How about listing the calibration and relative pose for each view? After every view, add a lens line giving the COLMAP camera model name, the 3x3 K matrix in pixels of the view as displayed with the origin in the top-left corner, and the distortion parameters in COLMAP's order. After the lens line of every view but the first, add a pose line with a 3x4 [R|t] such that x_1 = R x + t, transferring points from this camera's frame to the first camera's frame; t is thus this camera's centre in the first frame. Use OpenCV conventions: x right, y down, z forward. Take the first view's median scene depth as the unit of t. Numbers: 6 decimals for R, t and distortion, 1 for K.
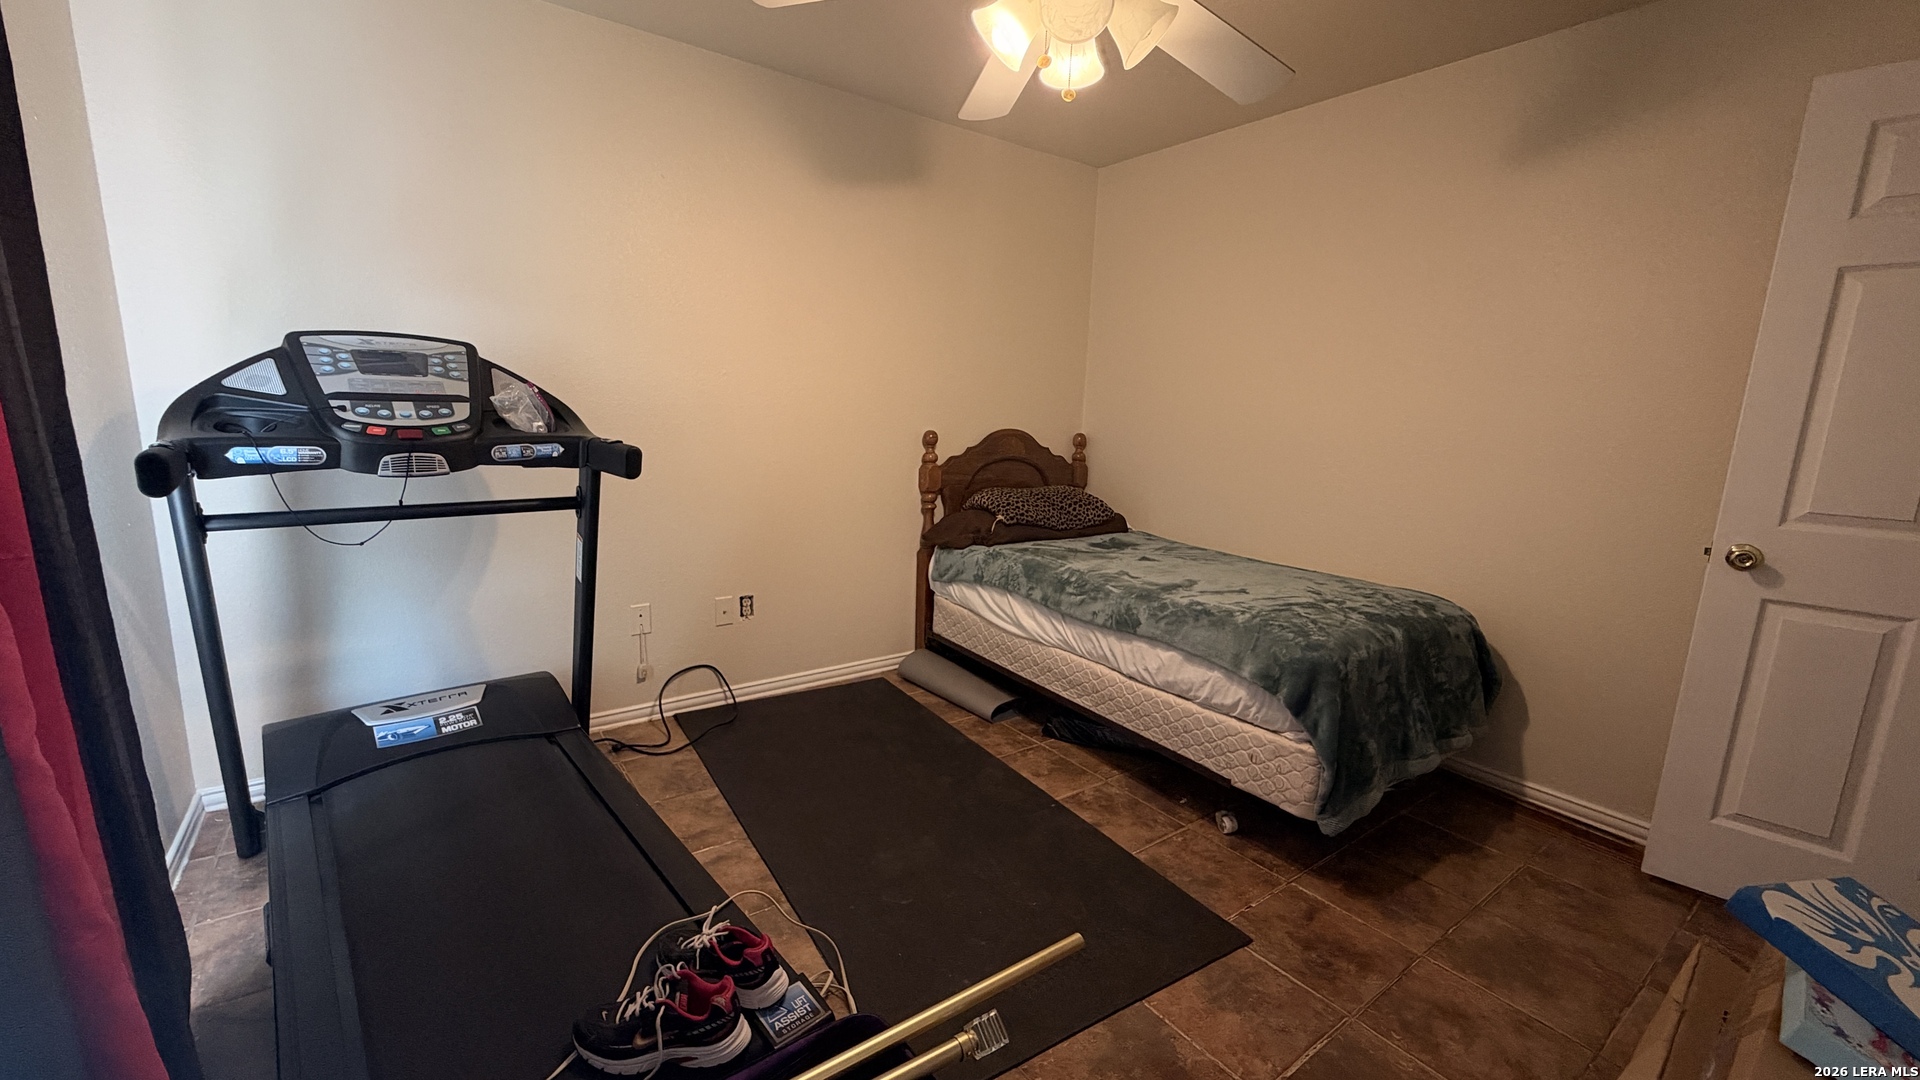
lens RADIAL K [[760.3, 0, 958.3], [0, 760.3, 536.1], [0, 0, 1]] dist [-0.001307, -0.000102]
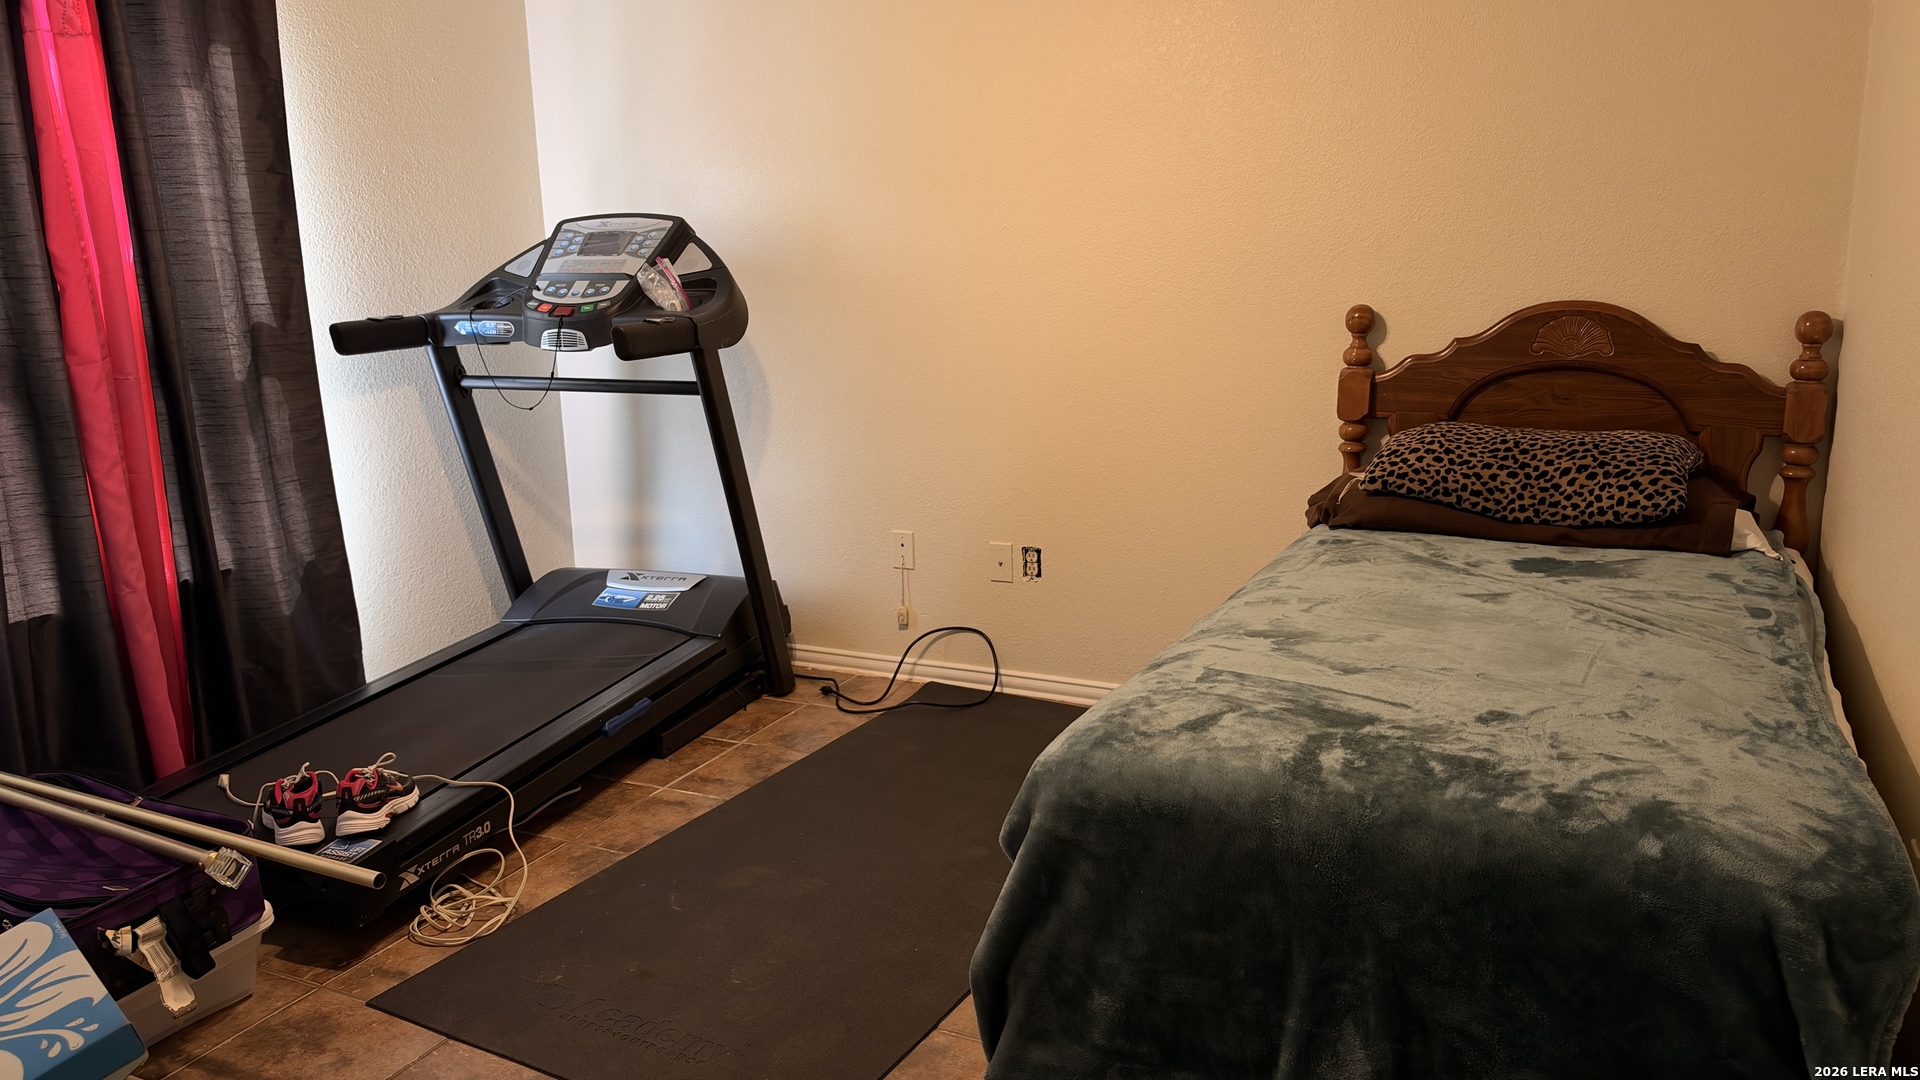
lens RADIAL K [[1348.5, 0, 958.5], [0, 1348.5, 549.9], [0, 0, 1]] dist [-0.001921, -0.003314]
pose [[0.485485, 0.151521, -0.861014, 1.033463], [-0.118608, 0.987176, 0.106845, -0.058484], [0.866162, 0.050251, 0.497231, 0.454962]]
